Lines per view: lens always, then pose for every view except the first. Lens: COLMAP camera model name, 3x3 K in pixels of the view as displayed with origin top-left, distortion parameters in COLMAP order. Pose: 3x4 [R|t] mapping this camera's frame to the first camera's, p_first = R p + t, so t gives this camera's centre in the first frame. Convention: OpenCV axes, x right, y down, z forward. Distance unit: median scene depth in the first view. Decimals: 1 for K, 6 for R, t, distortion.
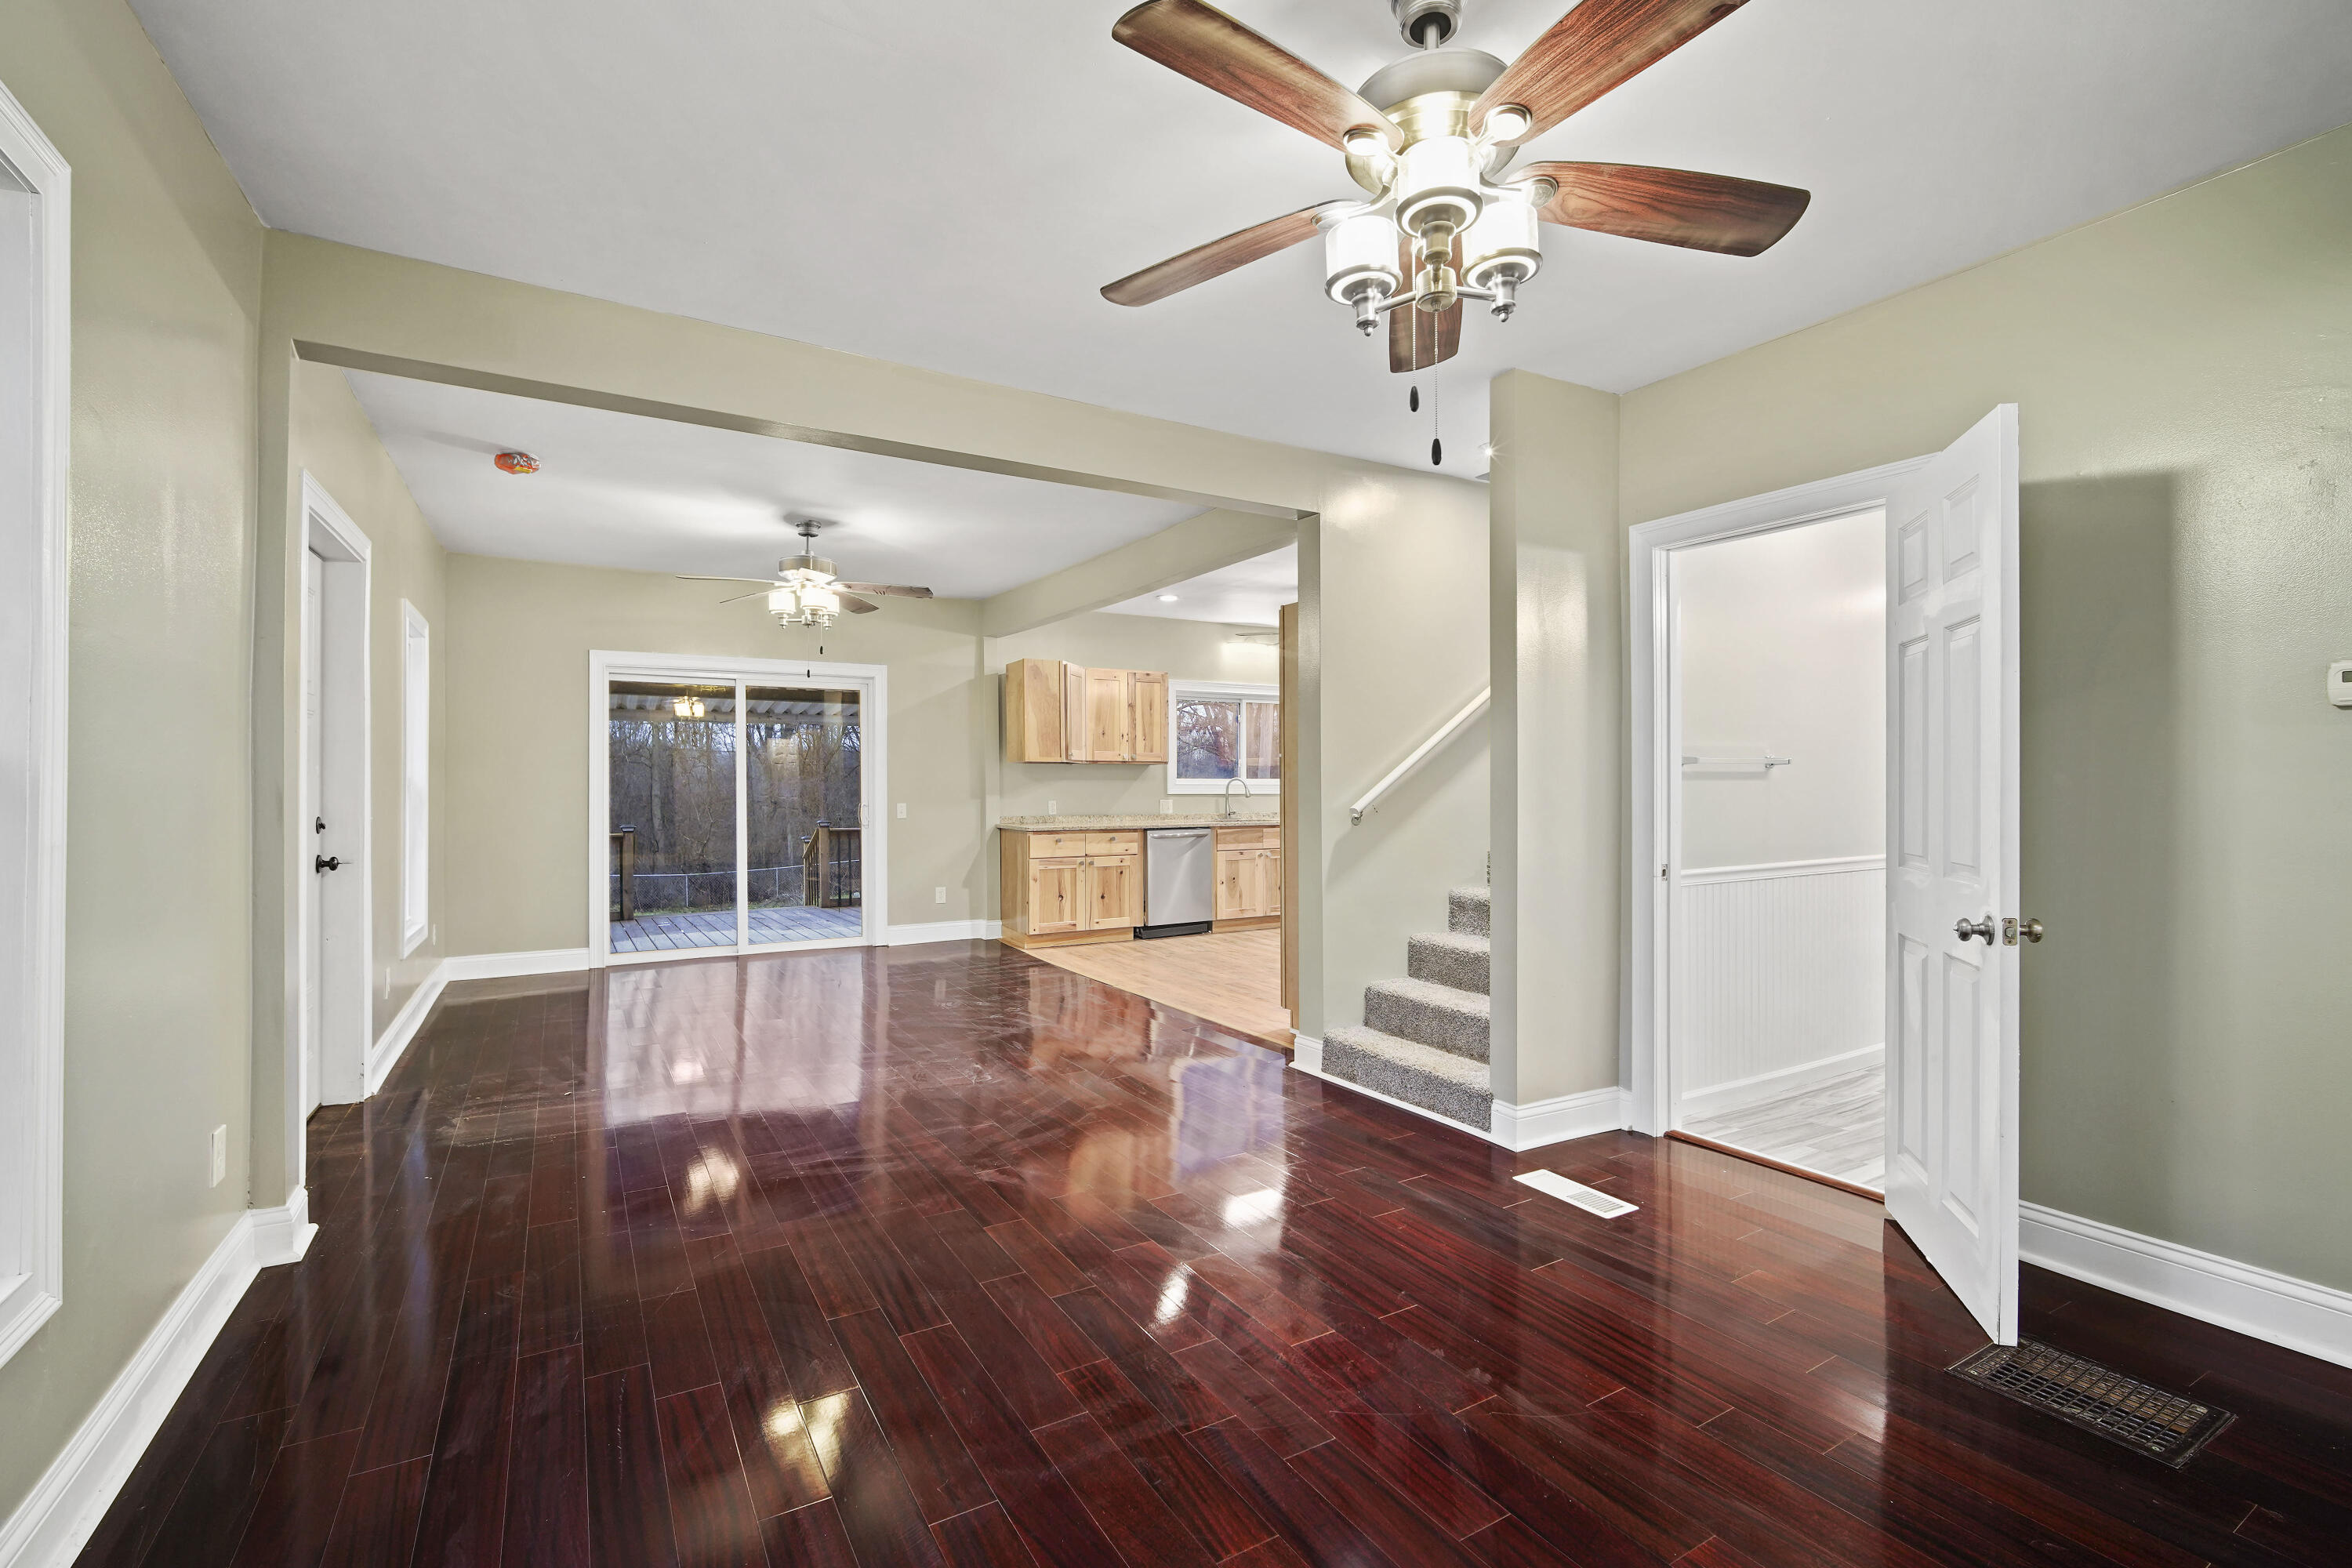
lens RADIAL K [[1032.7, 0, 1169.9], [0, 1032.7, 780.3], [0, 0, 1]] dist [-0.011615, 0.003115]
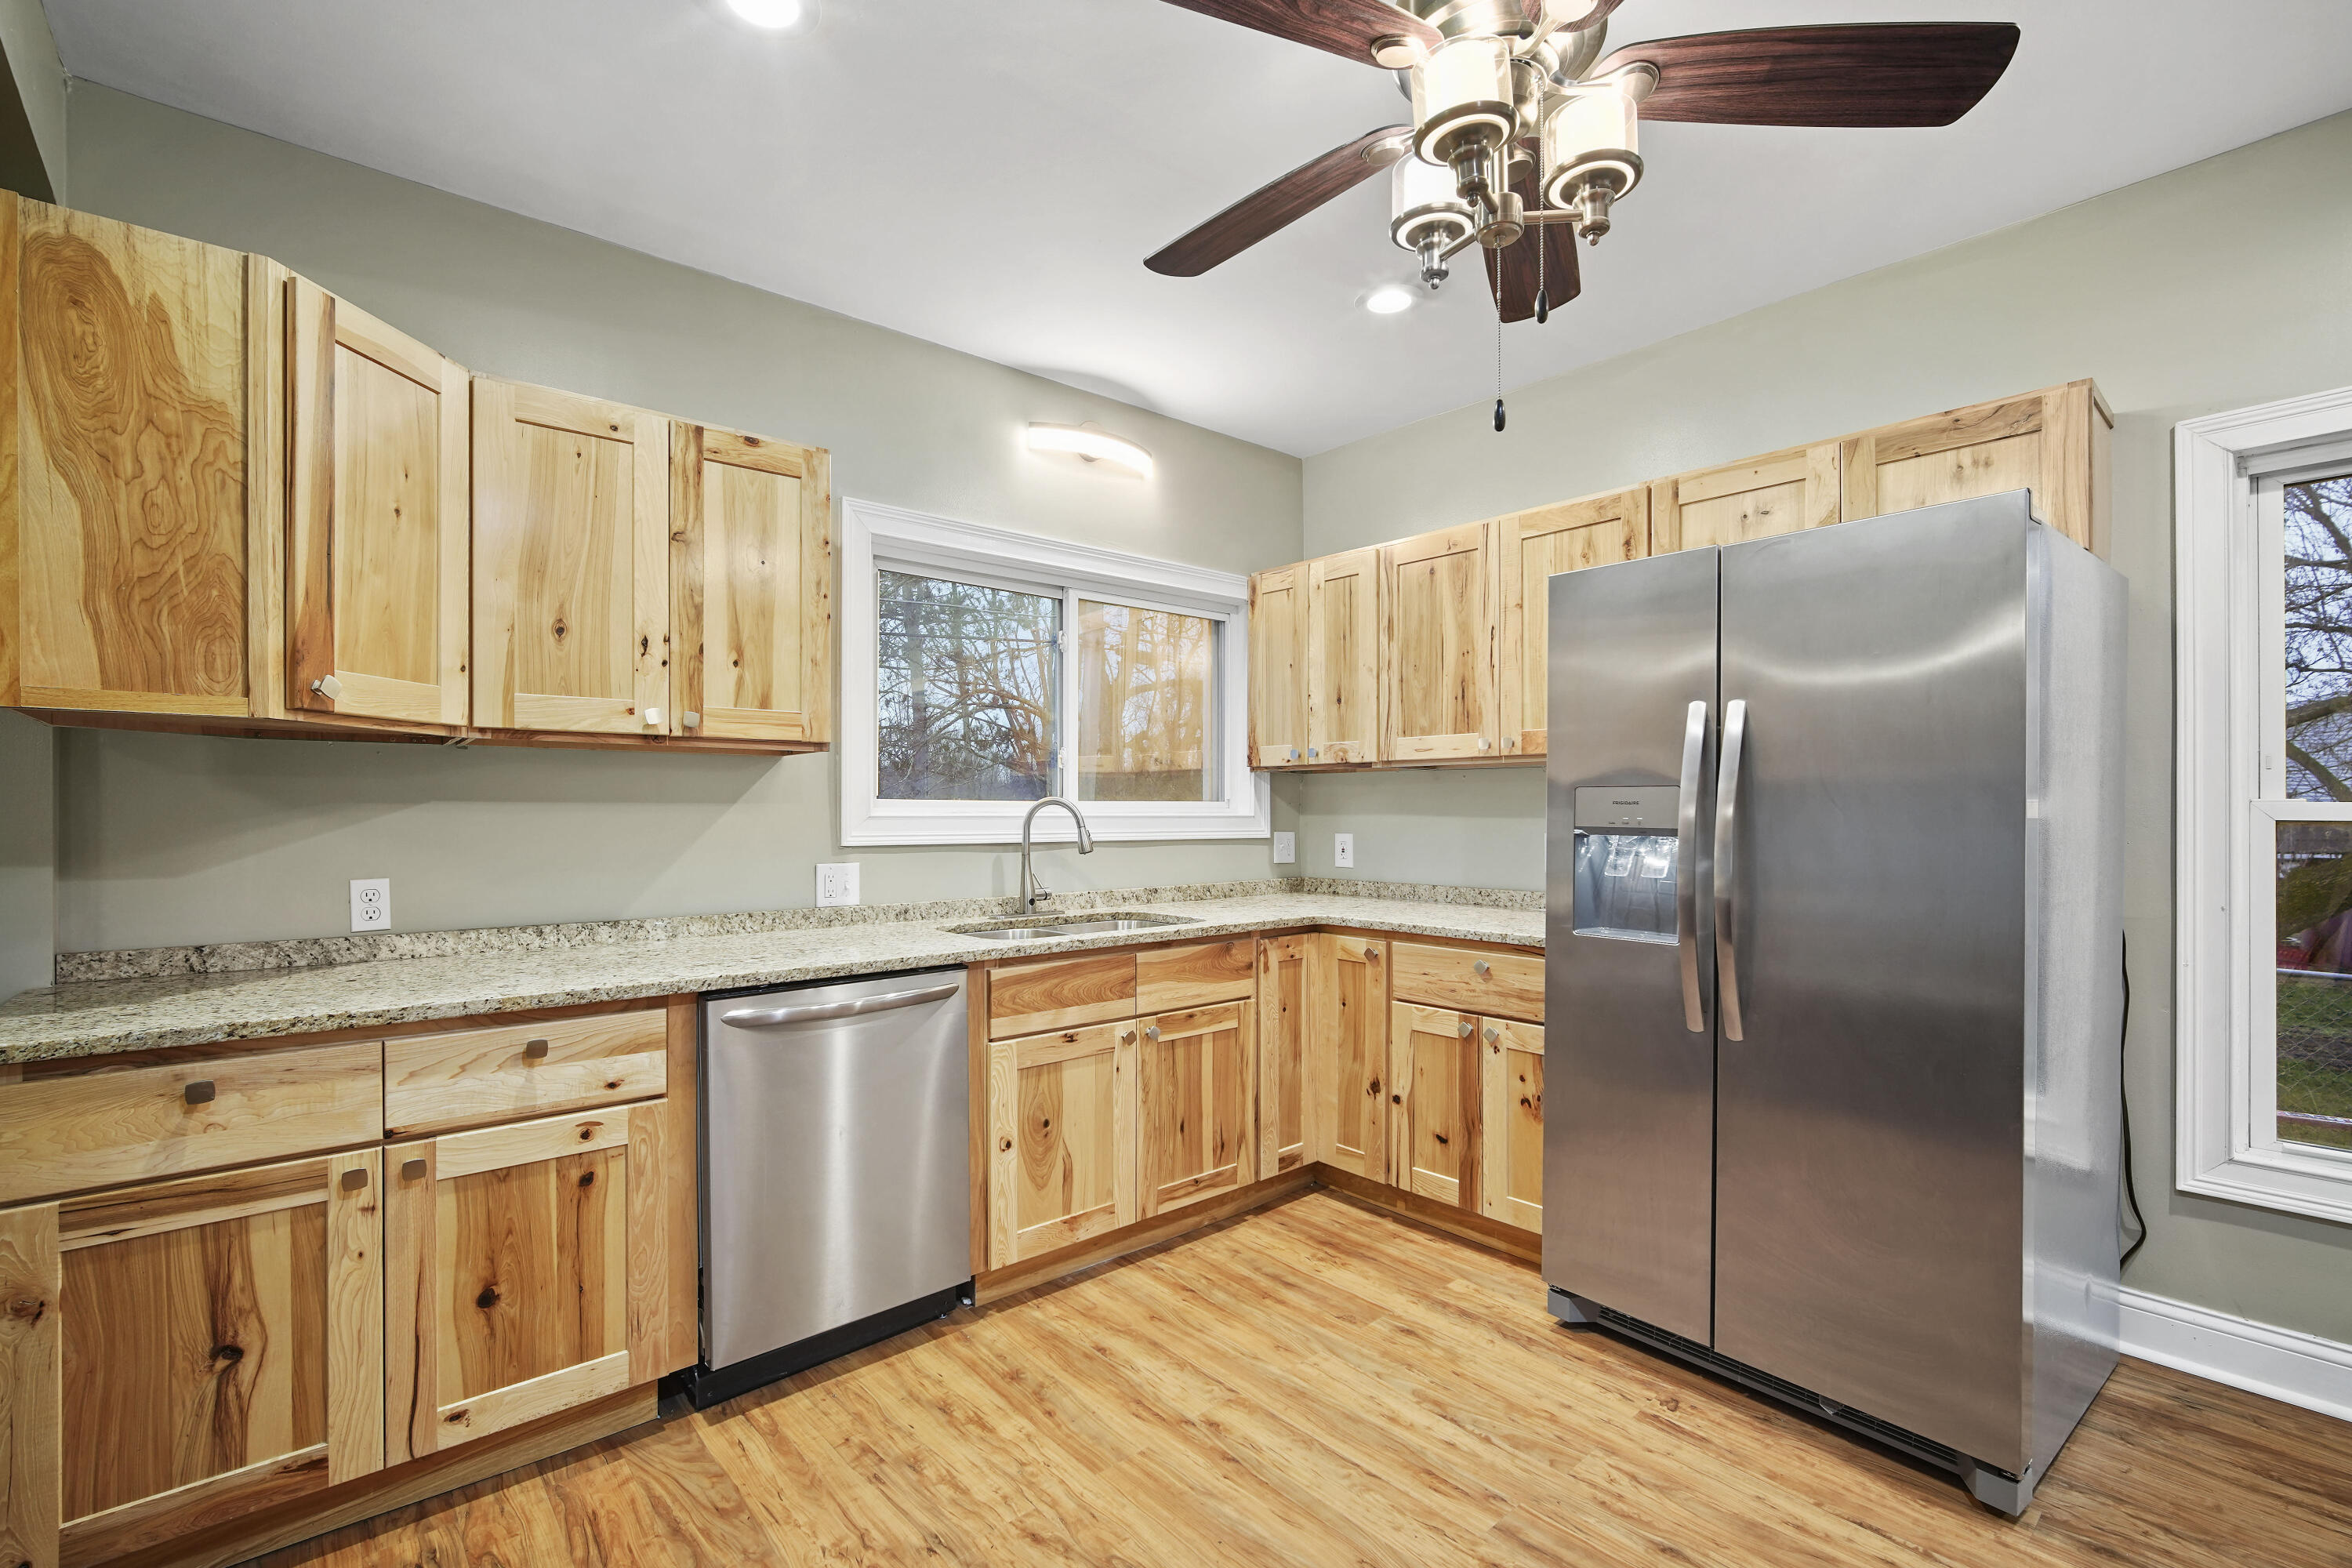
lens RADIAL K [[1032.7, 0, 1169.4], [0, 1032.7, 808.2], [0, 0, 1]] dist [-0.011615, 0.003115]
pose [[0.983211, 0.000873, 0.182468, 0.042048], [-0.001309, 0.999997, 0.002274, 0.000411], [-0.182466, -0.002475, 0.983209, 0.693991]]
